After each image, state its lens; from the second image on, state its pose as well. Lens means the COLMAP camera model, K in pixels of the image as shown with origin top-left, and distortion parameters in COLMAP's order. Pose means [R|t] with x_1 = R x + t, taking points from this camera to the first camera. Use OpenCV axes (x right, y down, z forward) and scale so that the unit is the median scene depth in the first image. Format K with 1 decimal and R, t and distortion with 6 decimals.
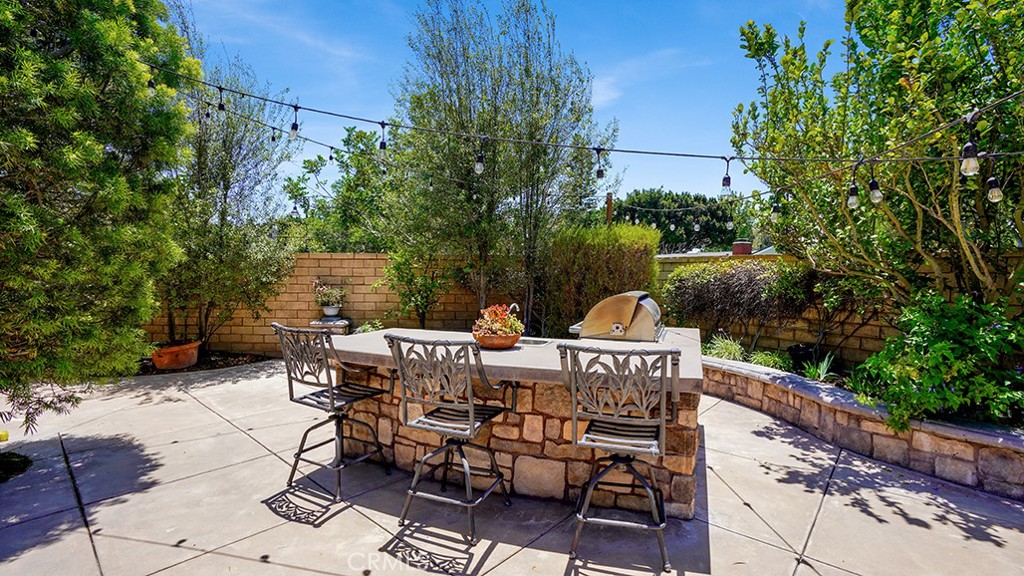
lens RADIAL K [[462.7, 0, 513.0], [0, 462.7, 289.1], [0, 0, 1]] dist [-0.031489, 0.001013]
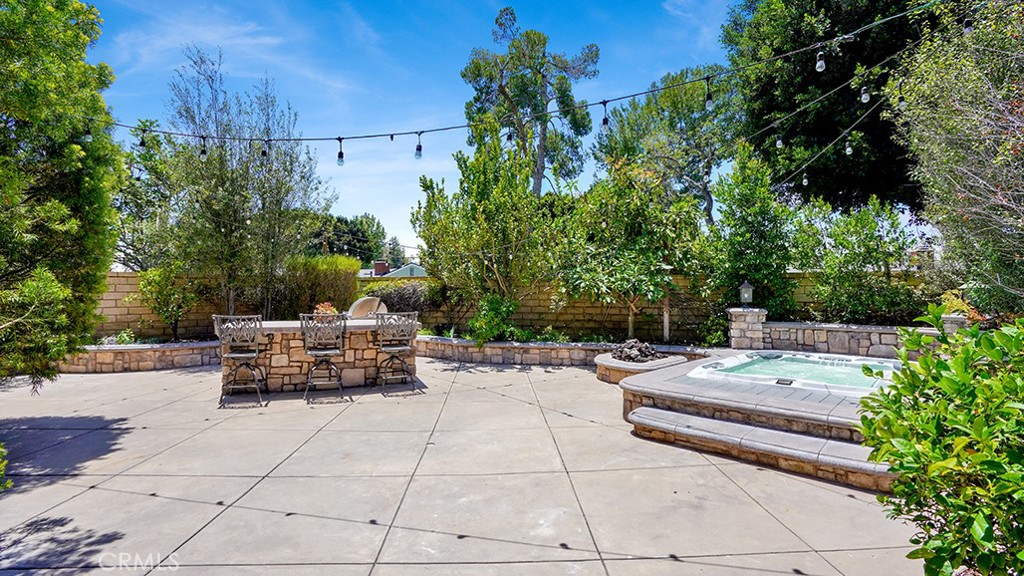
lens RADIAL K [[462.7, 0, 513.0], [0, 462.7, 289.1], [0, 0, 1]] dist [-0.031489, 0.001013]
pose [[0.725370, -0.006713, 0.688326, -0.729008], [0.029719, 0.999325, -0.021573, 0.038748], [-0.687717, 0.036105, 0.725081, -0.937101]]
